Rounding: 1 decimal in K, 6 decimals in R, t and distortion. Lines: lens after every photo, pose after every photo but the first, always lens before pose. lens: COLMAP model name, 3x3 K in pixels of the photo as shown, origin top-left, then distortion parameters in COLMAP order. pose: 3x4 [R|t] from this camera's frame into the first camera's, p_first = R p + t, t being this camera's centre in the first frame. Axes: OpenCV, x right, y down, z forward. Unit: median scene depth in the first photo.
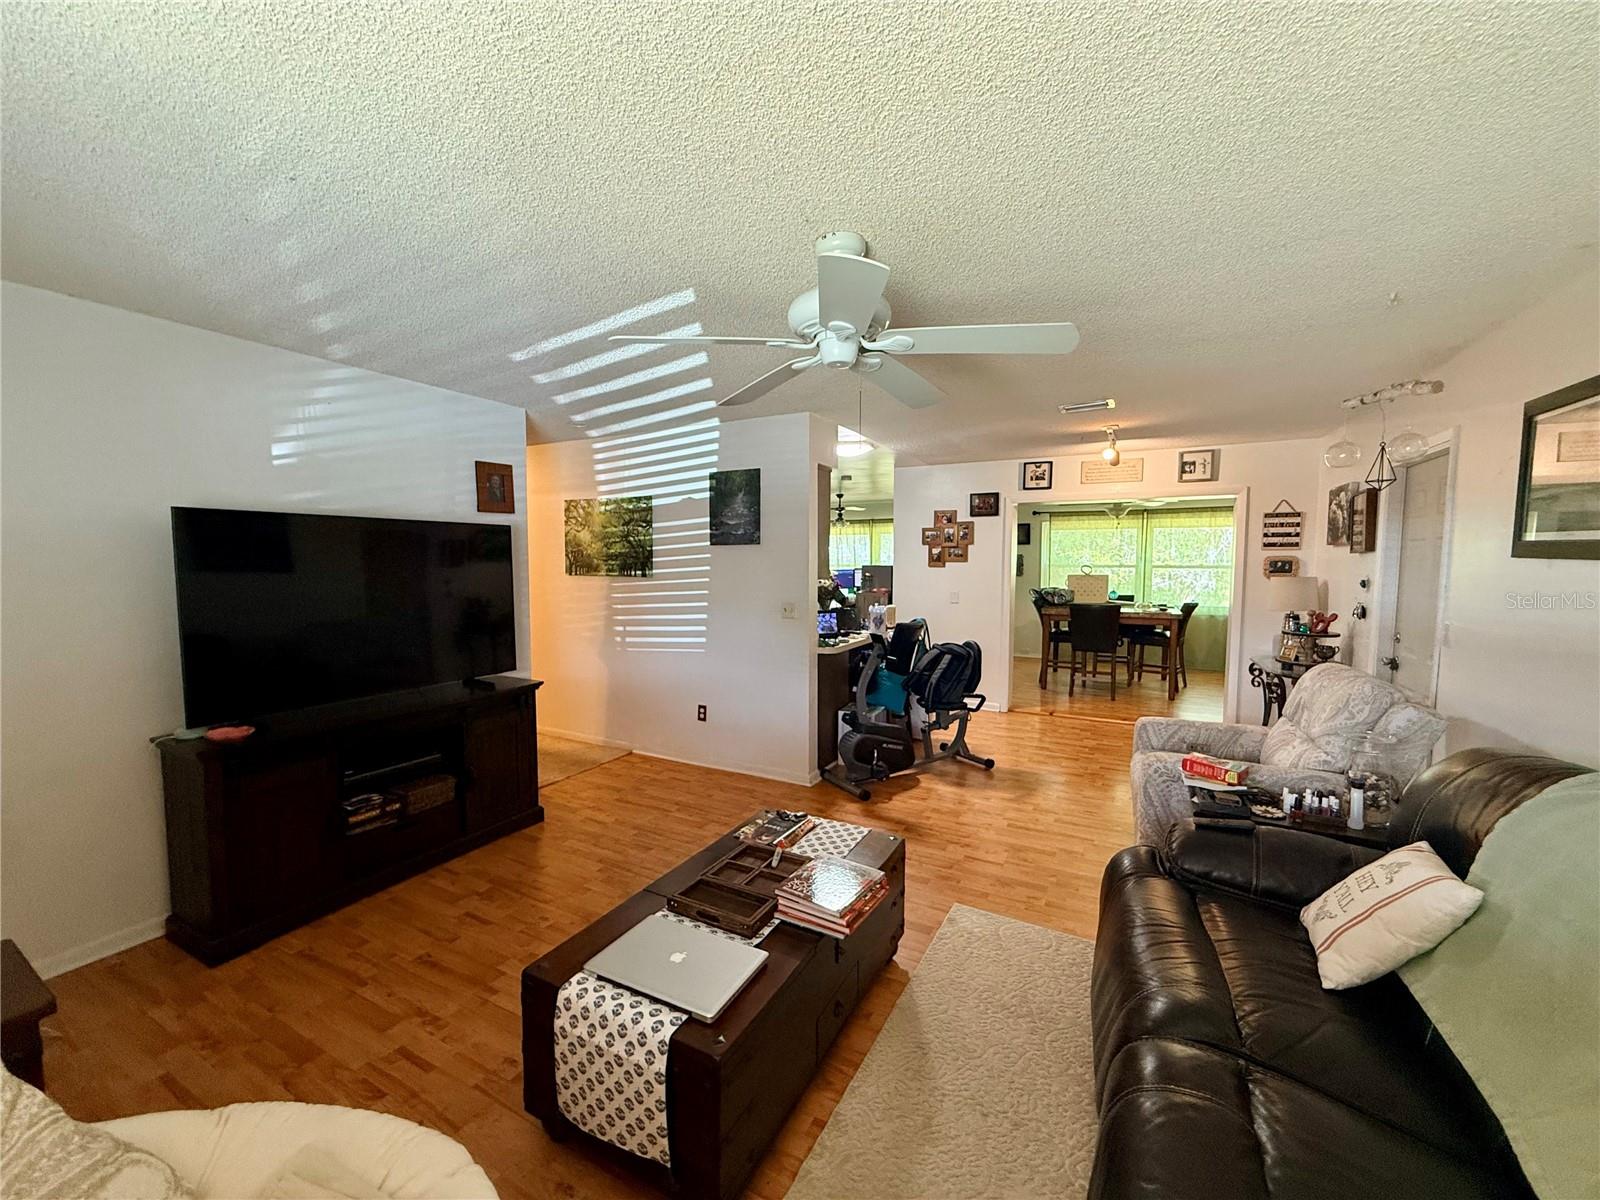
lens RADIAL K [[637.7, 0, 795.8], [0, 637.7, 602.5], [0, 0, 1]] dist [-0.001468, 0.000535]
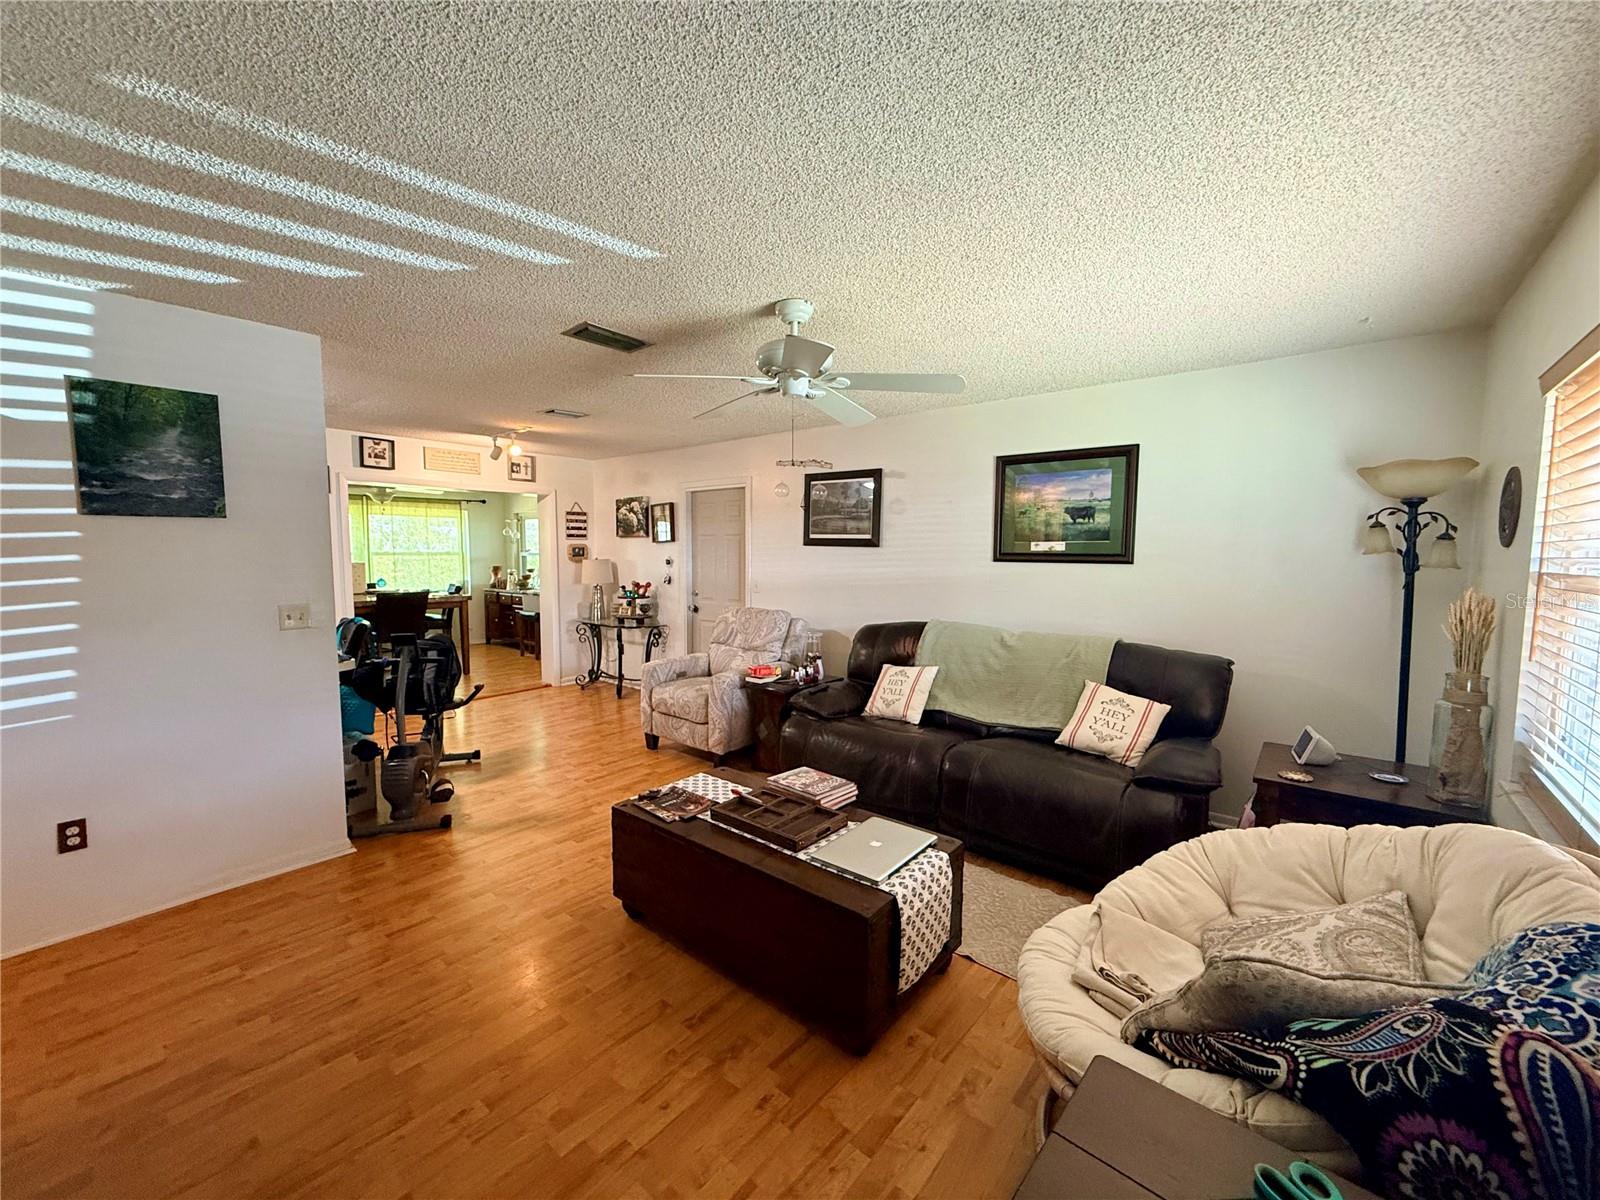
lens RADIAL K [[637.7, 0, 795.8], [0, 637.7, 602.5], [0, 0, 1]] dist [-0.001468, 0.000535]
pose [[0.205775, -0.080518, 0.975281, -0.539215], [0.063510, 0.995607, 0.068796, -0.015753], [-0.976536, 0.047784, 0.209985, 0.315284]]
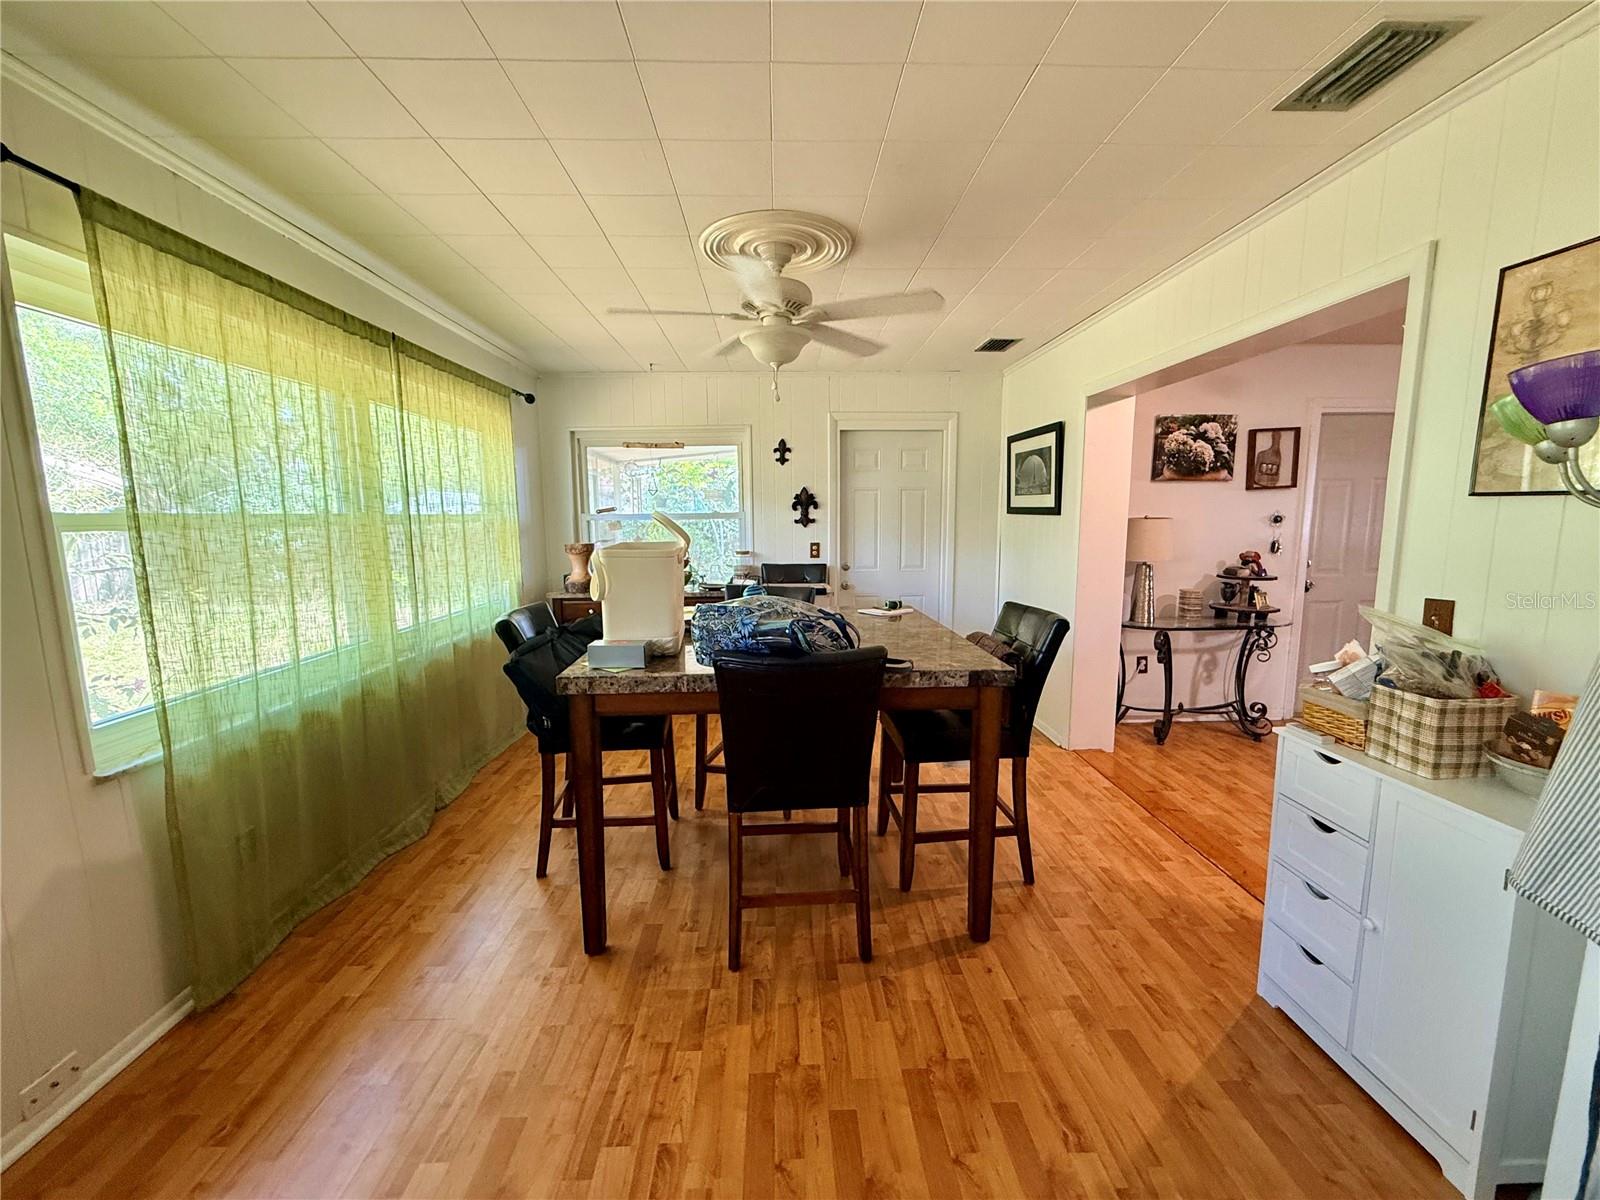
lens RADIAL K [[637.7, 0, 795.8], [0, 637.7, 602.5], [0, 0, 1]] dist [-0.001468, 0.000535]
pose [[-0.501304, -0.113483, 0.857797, 0.328040], [0.070618, 0.982689, 0.171275, -0.115013], [-0.862385, 0.146437, -0.484612, 1.955763]]
